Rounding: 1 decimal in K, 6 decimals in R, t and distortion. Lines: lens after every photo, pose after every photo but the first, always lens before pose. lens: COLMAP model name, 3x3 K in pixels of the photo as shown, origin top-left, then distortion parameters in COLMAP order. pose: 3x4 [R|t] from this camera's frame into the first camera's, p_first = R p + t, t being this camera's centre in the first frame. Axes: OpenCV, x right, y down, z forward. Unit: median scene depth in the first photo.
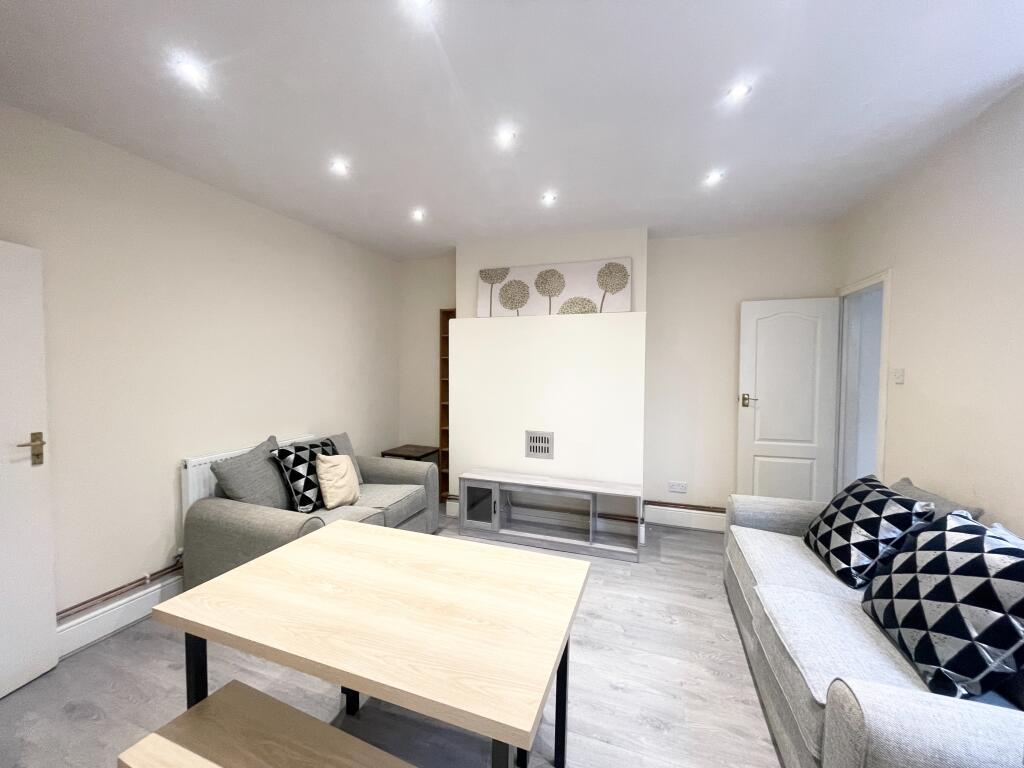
lens RADIAL K [[402.9, 0, 510.6], [0, 402.9, 381.1], [0, 0, 1]] dist [0.000474, -0.011169]
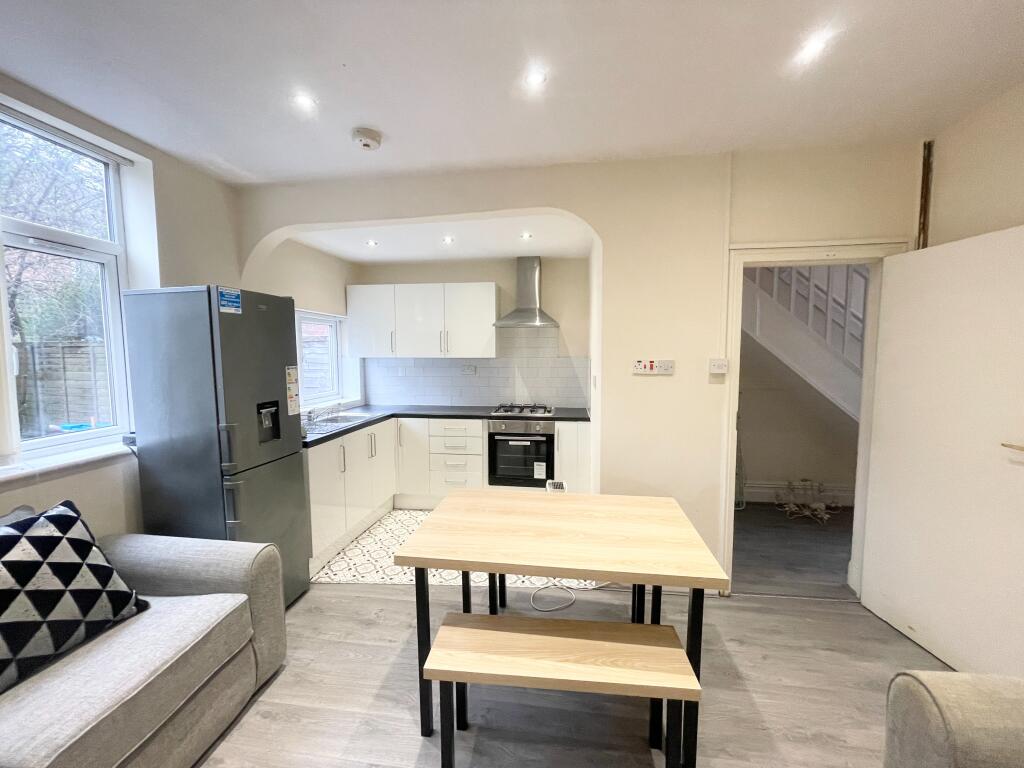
lens RADIAL K [[402.9, 0, 510.6], [0, 402.9, 381.1], [0, 0, 1]] dist [0.000474, -0.011169]
pose [[-0.981843, 0.013677, -0.189199, 0.039585], [-0.006781, 0.994230, 0.107057, -0.037322], [0.189572, 0.106396, -0.976085, 0.835358]]
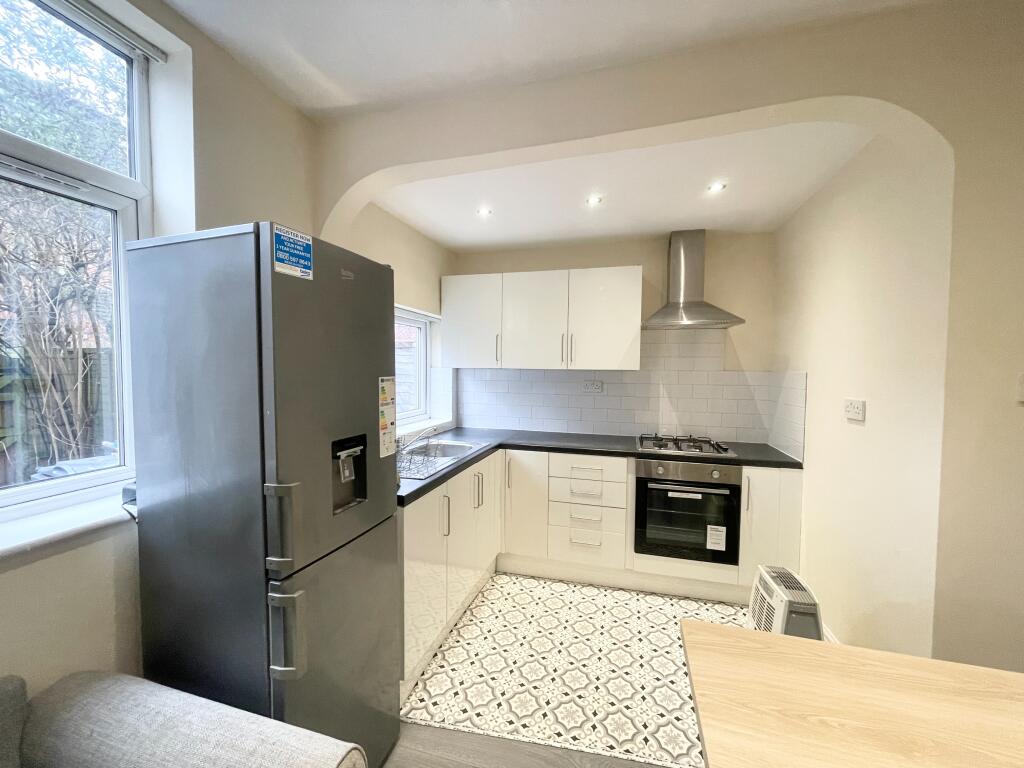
lens RADIAL K [[402.9, 0, 510.6], [0, 402.9, 381.1], [0, 0, 1]] dist [0.000474, -0.011169]
pose [[-0.998666, -0.011382, -0.050359, 0.167961], [-0.015004, 0.997282, 0.072135, -0.014112], [0.049401, 0.072794, -0.996123, 0.517438]]
